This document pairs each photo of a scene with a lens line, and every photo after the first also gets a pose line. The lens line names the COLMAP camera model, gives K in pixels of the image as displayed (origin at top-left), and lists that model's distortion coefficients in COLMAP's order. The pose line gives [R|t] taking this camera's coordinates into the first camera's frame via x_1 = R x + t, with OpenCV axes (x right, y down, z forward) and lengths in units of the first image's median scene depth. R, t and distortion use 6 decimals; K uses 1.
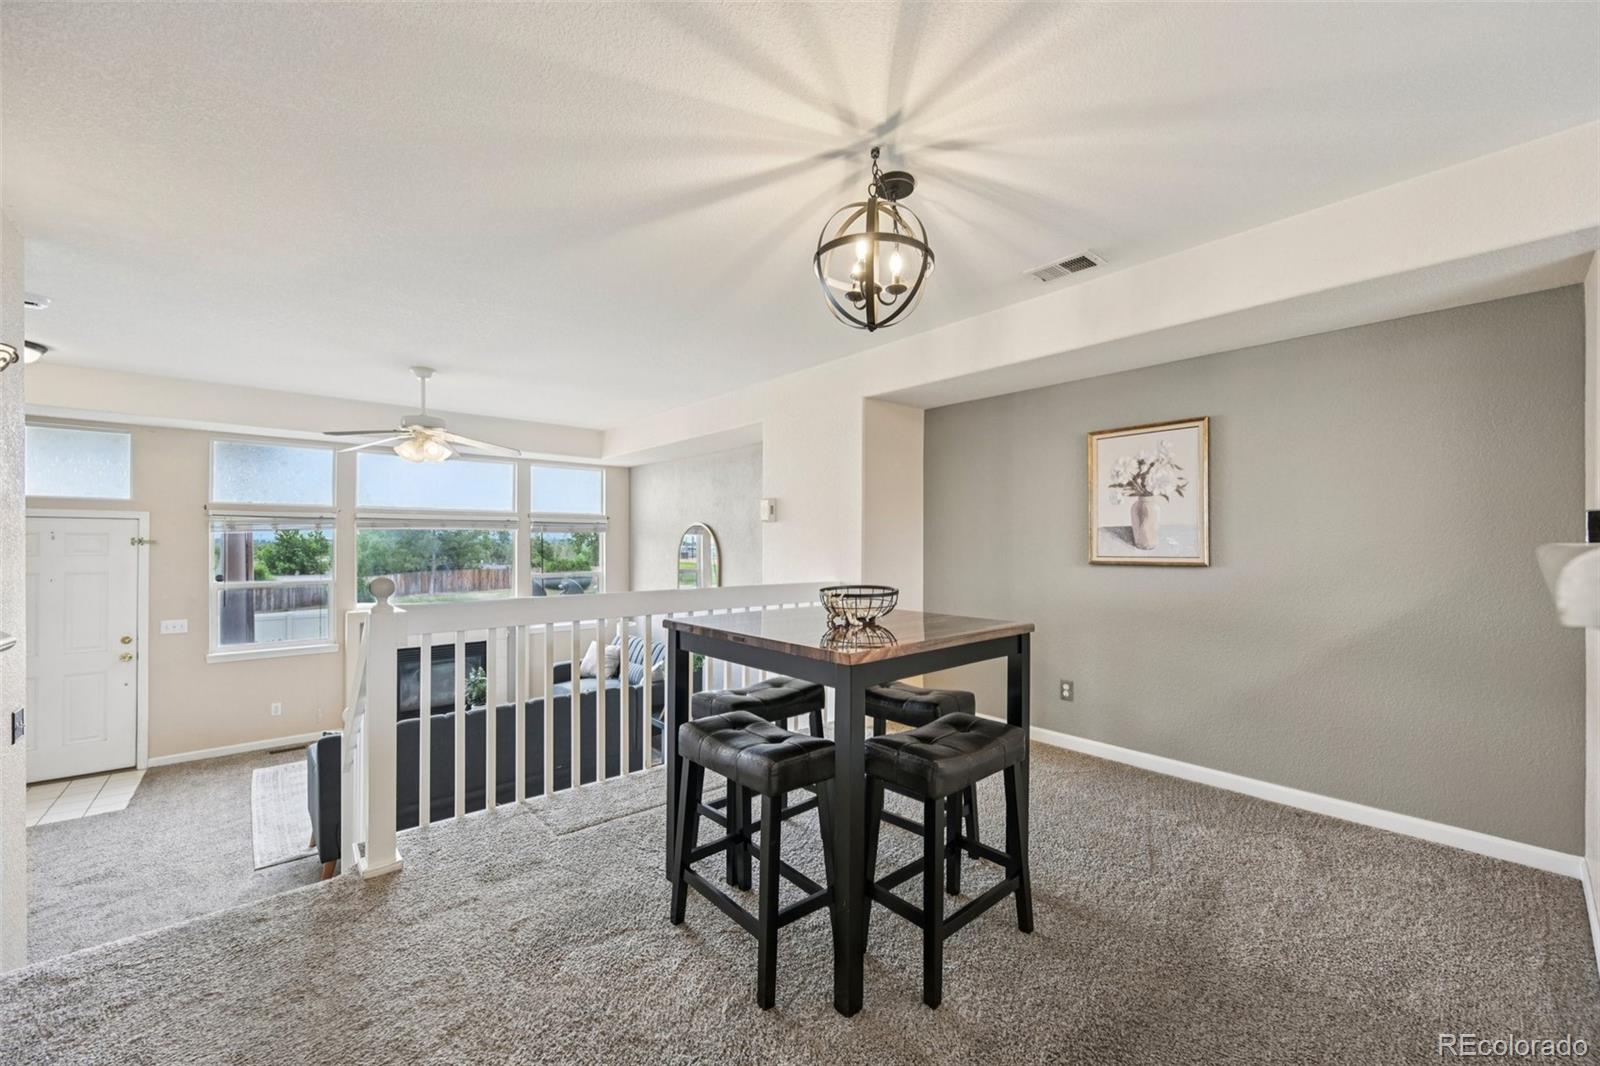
lens RADIAL K [[622.2, 0, 799.3], [0, 622.2, 551.5], [0, 0, 1]] dist [-0.000909, -0.000030]
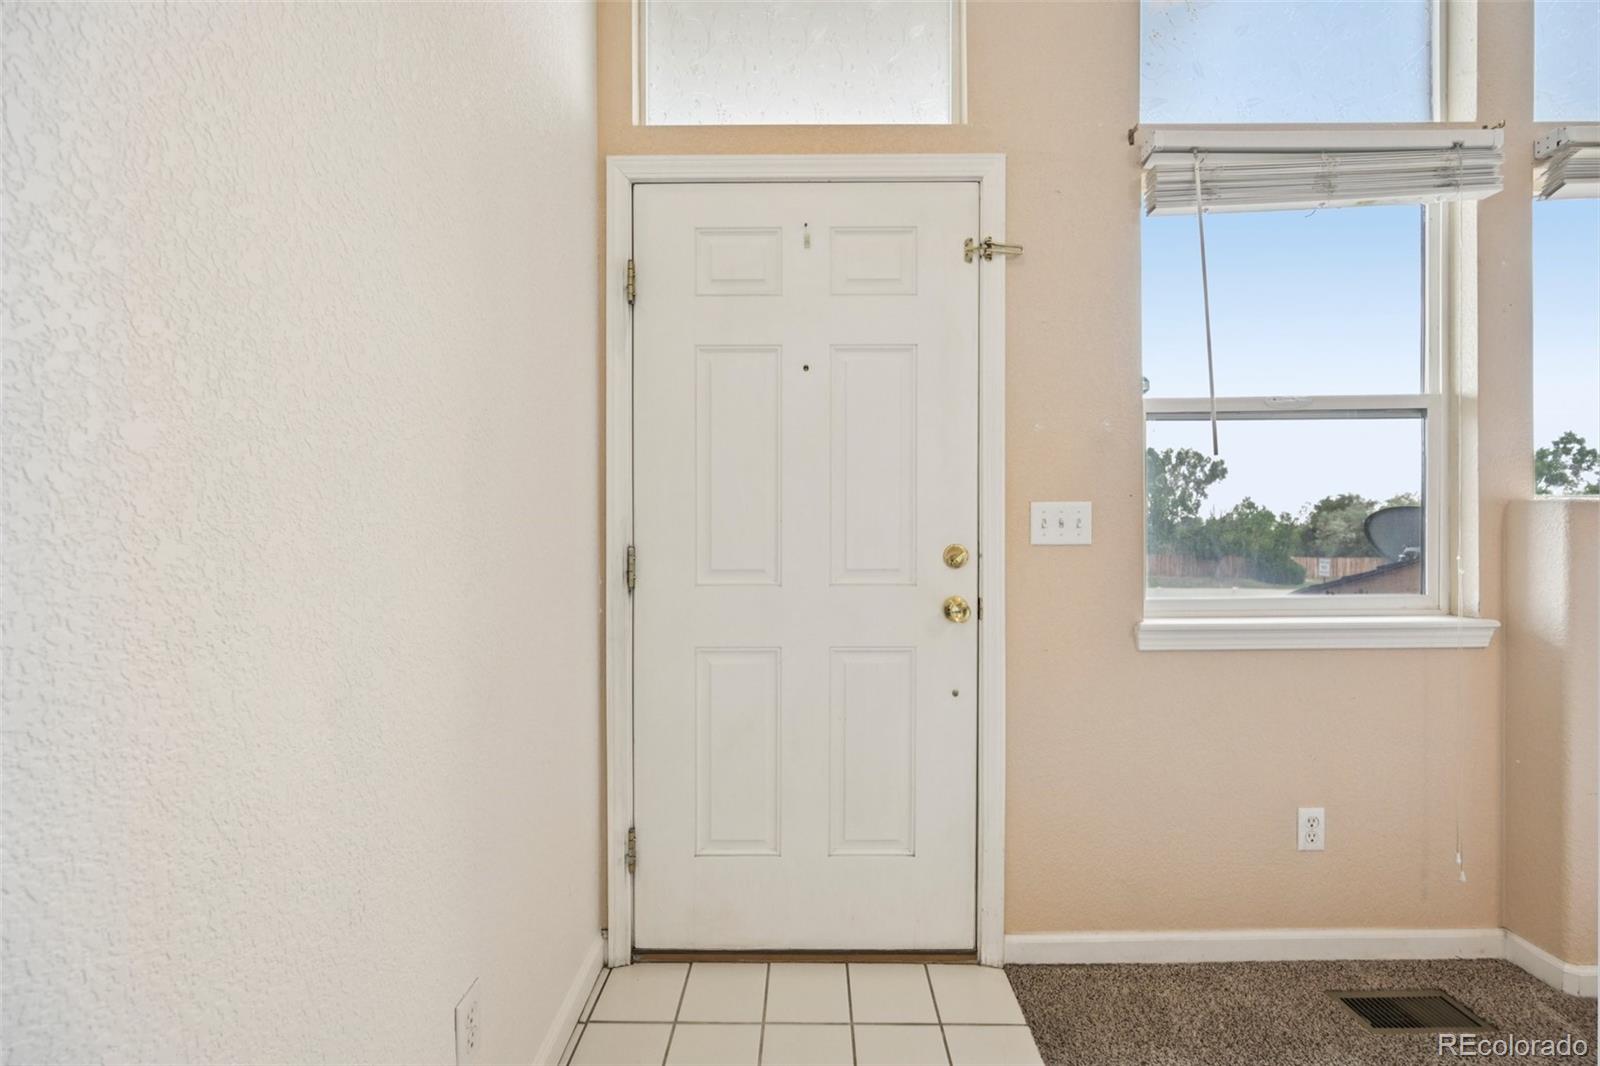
lens RADIAL K [[622.2, 0, 799.3], [0, 622.2, 535.1], [0, 0, 1]] dist [-0.000909, -0.000030]
pose [[0.753557, -0.004538, -0.657366, -0.923856], [0.003931, 0.999989, -0.002397, 0.130758], [0.657370, -0.000777, 0.753567, 0.696916]]
